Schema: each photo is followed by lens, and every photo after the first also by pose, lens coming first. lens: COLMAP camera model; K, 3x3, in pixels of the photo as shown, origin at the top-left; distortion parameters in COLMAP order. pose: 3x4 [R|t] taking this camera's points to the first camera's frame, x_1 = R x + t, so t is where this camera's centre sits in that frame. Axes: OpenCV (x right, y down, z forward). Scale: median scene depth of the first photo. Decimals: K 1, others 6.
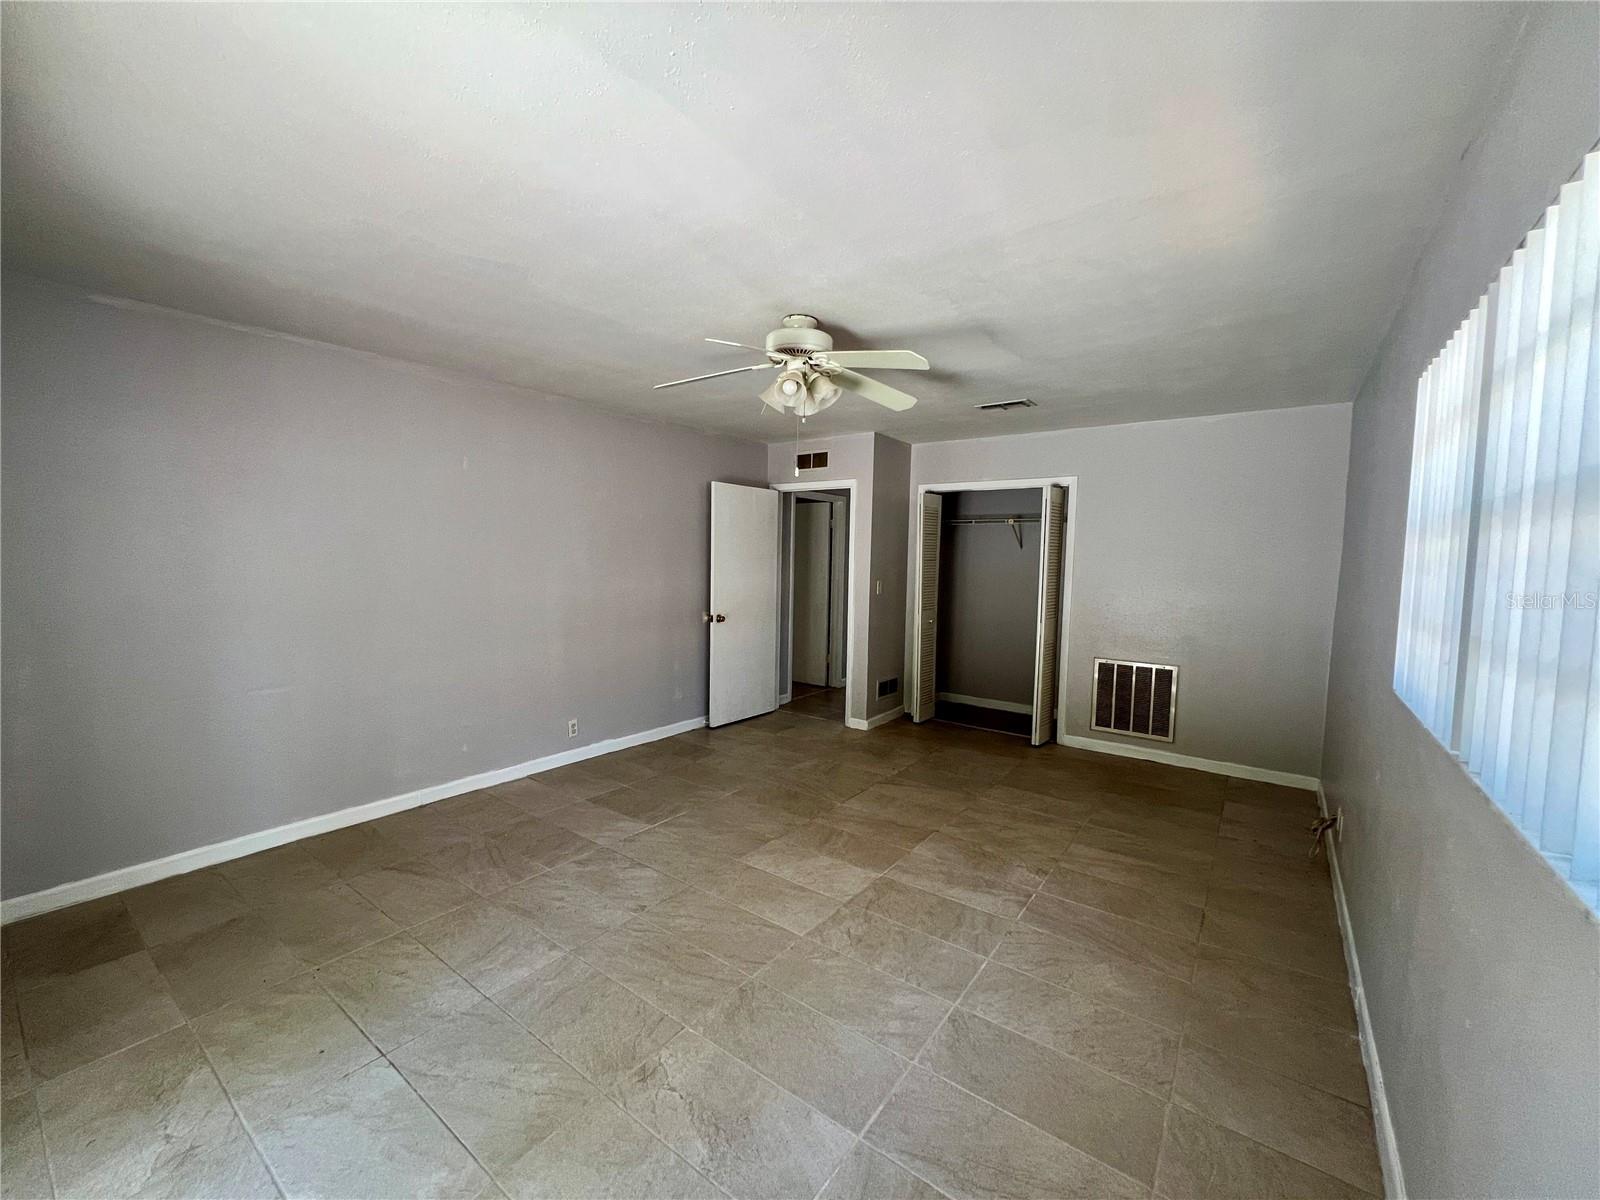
lens RADIAL K [[644.0, 0, 800.0], [0, 644.0, 600.0], [0, 0, 1]] dist [-0.001984, 0.000141]
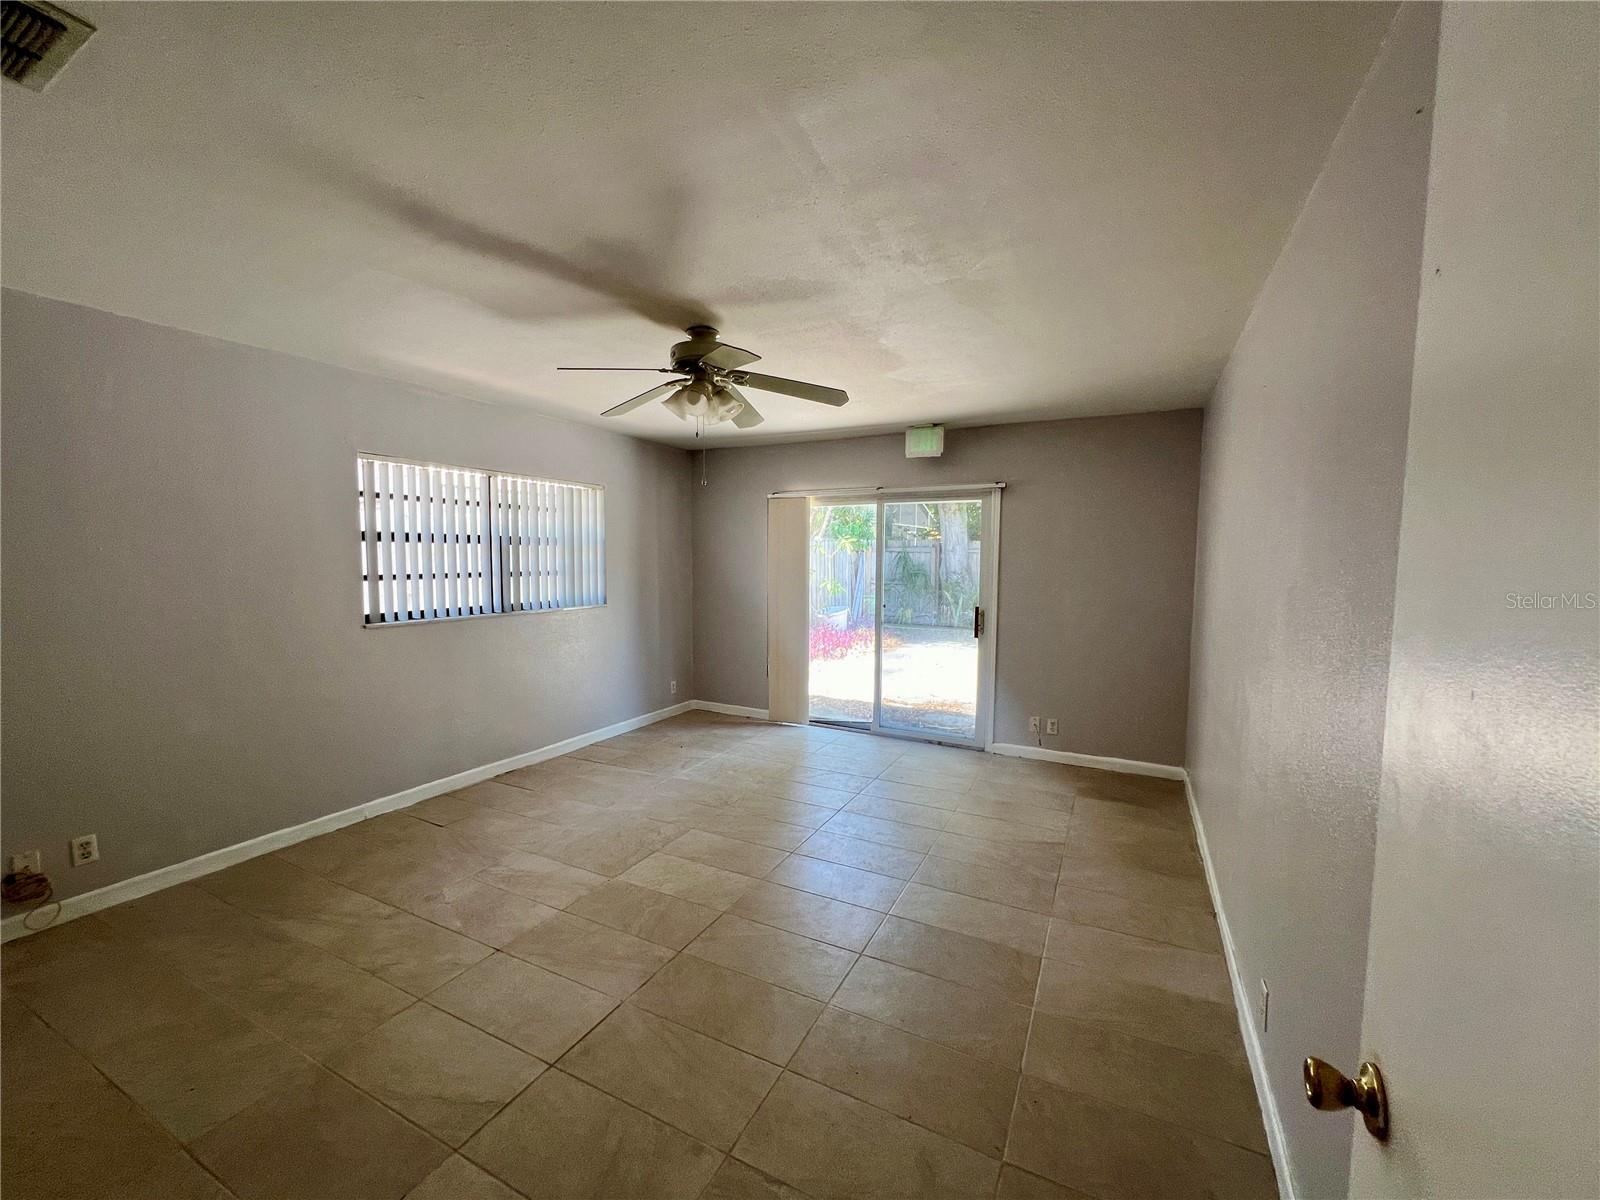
lens RADIAL K [[644.0, 0, 800.0], [0, 644.0, 600.0], [0, 0, 1]] dist [-0.001984, 0.000141]
pose [[-0.986252, -0.014160, -0.164643, 0.010518], [-0.035392, 0.991303, 0.126748, -0.144303], [0.161417, 0.130832, -0.978176, 2.027675]]
